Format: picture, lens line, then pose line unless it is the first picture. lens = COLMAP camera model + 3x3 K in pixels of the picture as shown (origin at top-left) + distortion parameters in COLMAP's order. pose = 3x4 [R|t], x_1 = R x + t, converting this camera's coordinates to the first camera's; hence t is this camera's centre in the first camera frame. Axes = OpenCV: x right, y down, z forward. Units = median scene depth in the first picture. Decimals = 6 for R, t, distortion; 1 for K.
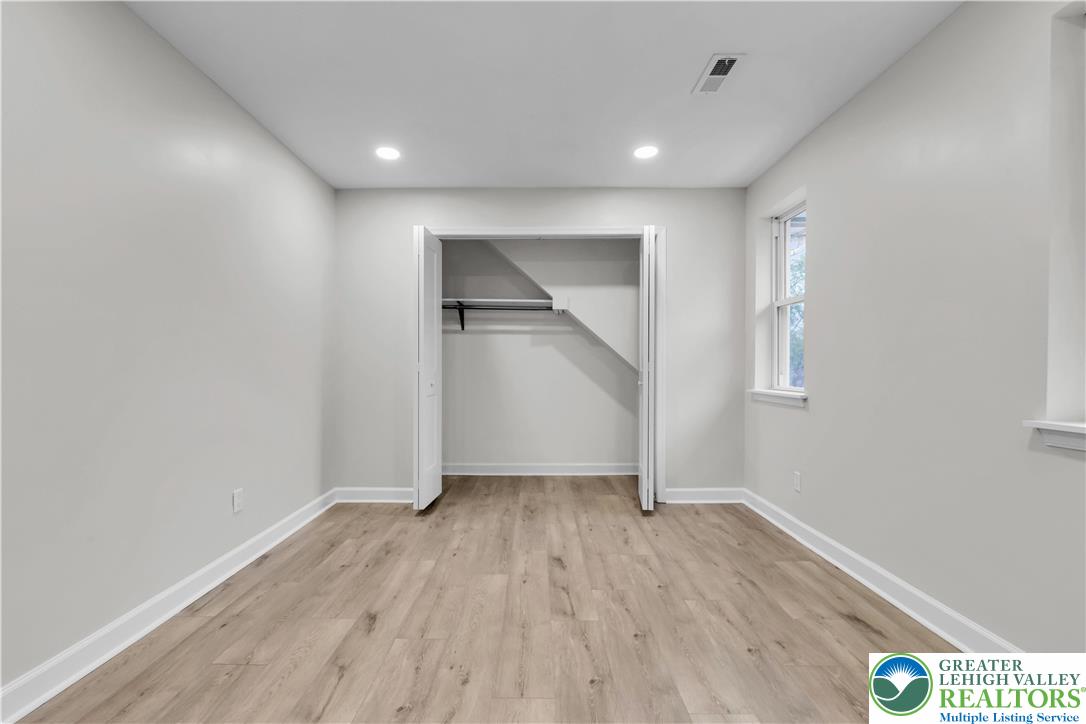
lens RADIAL K [[461.3, 0, 538.7], [0, 461.3, 367.3], [0, 0, 1]] dist [0.000286, -0.000171]
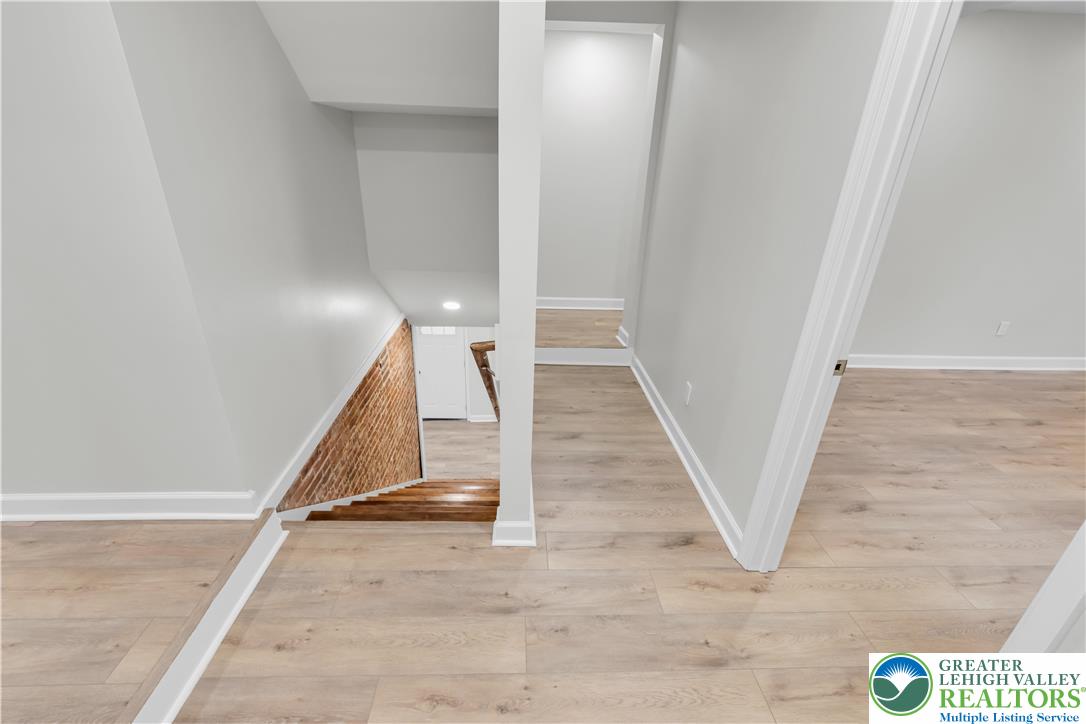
lens RADIAL K [[472.9, 0, 524.9], [0, 472.9, 358.9], [0, 0, 1]] dist [0.001326, 0.000111]
pose [[0.036088, 0.396088, -0.917503, 0.941164], [-0.030247, 0.918113, 0.395162, -0.234009], [0.998891, 0.013491, 0.045113, -0.796078]]
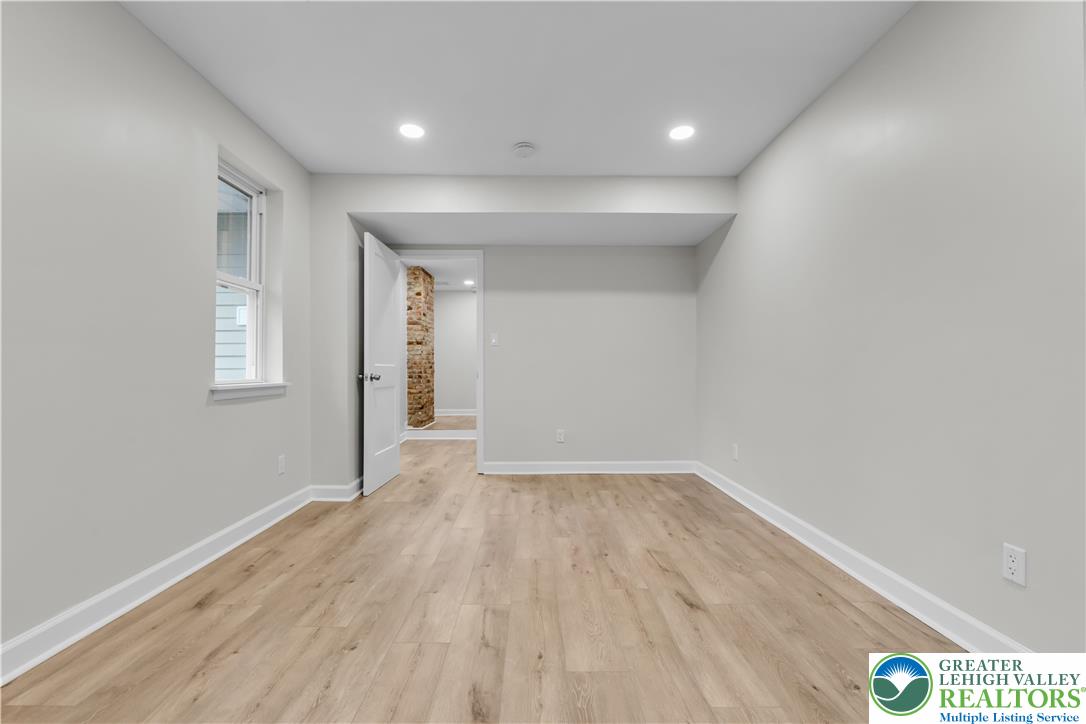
lens RADIAL K [[461.3, 0, 538.7], [0, 461.3, 367.3], [0, 0, 1]] dist [0.000286, -0.000171]
pose [[-0.999955, -0.003120, -0.008960, -0.023843], [-0.003074, 0.999982, -0.005075, 0.041657], [0.008976, -0.005047, -0.999947, 1.937595]]
